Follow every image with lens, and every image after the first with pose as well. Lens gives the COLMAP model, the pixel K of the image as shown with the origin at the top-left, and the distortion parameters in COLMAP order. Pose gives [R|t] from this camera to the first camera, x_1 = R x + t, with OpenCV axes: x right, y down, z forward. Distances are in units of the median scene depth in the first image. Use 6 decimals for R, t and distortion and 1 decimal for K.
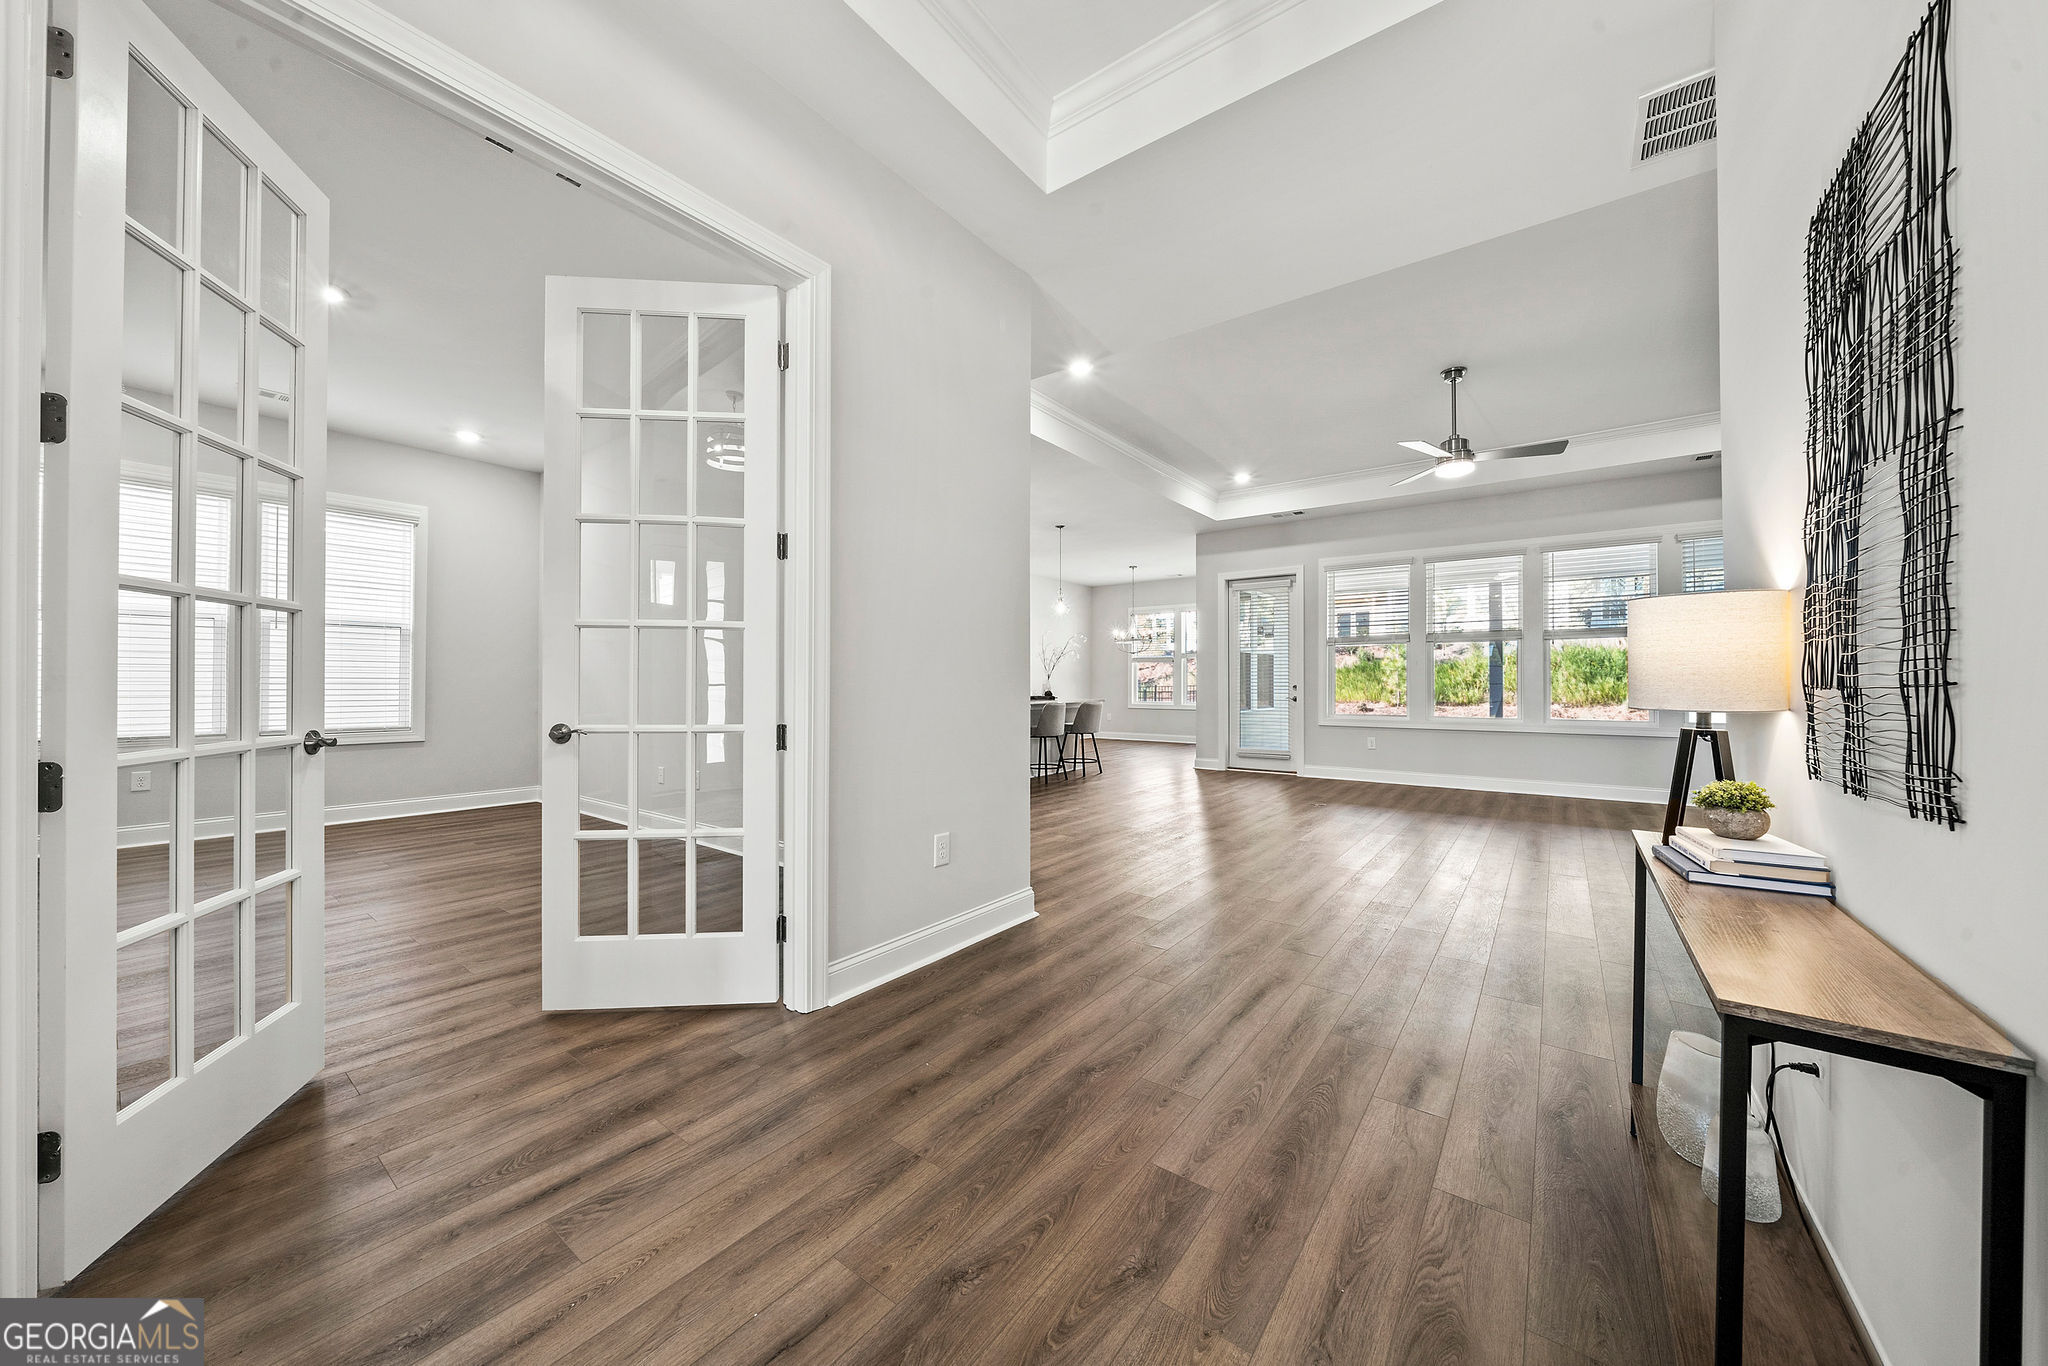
lens RADIAL K [[711.3, 0, 1023.3], [0, 711.3, 675.5], [0, 0, 1]] dist [-0.008250, -0.000124]
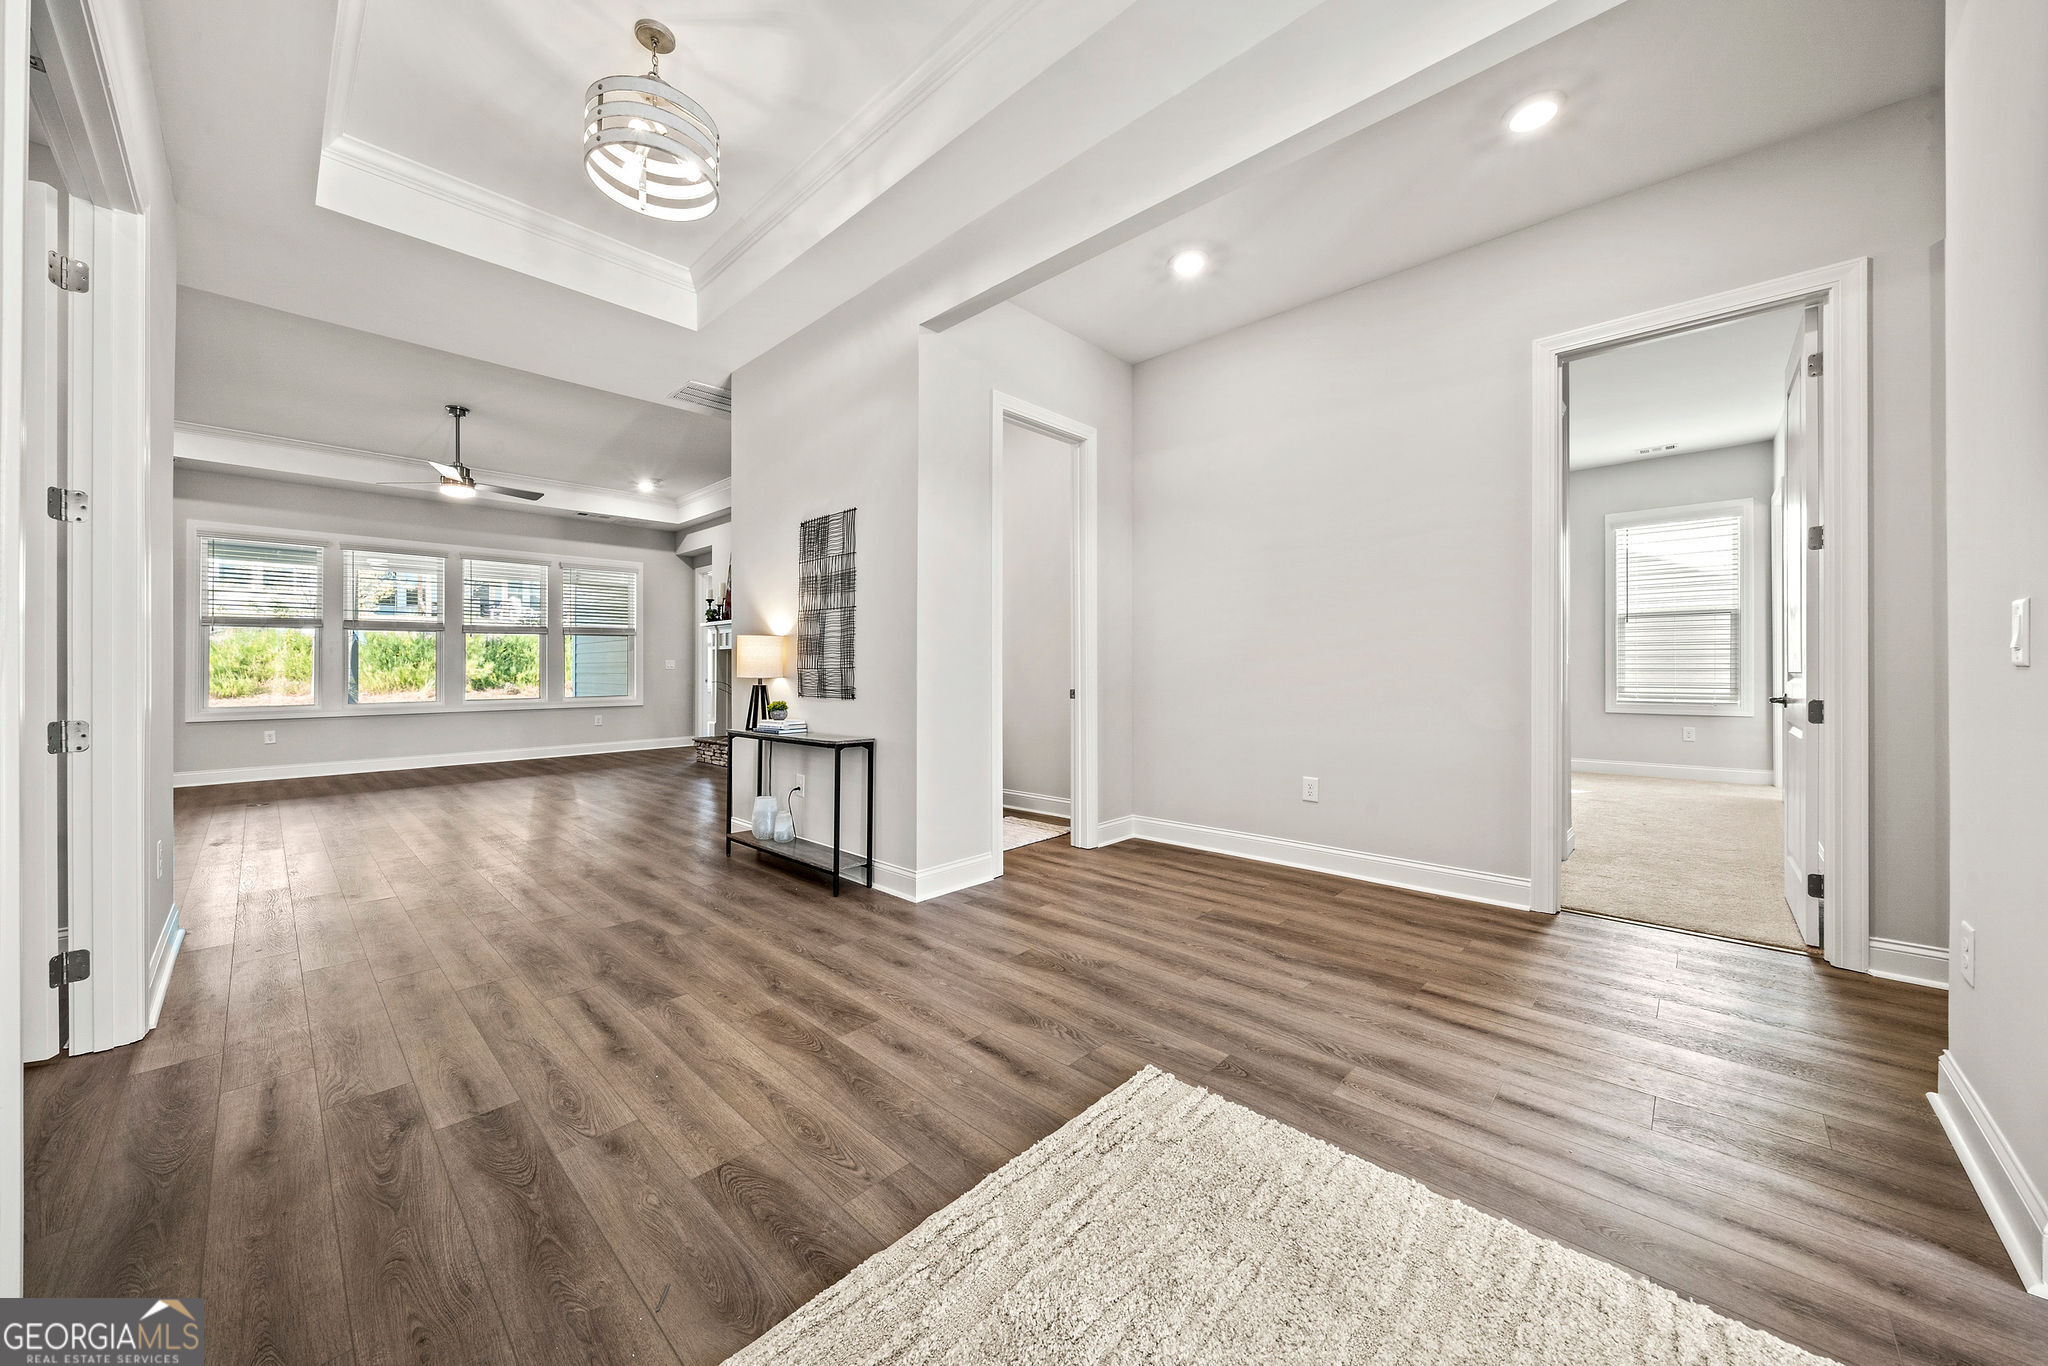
lens RADIAL K [[711.3, 0, 1036.9], [0, 711.3, 676.3], [0, 0, 1]] dist [-0.008250, -0.000124]
pose [[0.101832, -0.014727, 0.994693, -0.298805], [-0.005516, 0.999867, 0.015368, -0.000942], [-0.994786, -0.007052, 0.101737, -0.061238]]
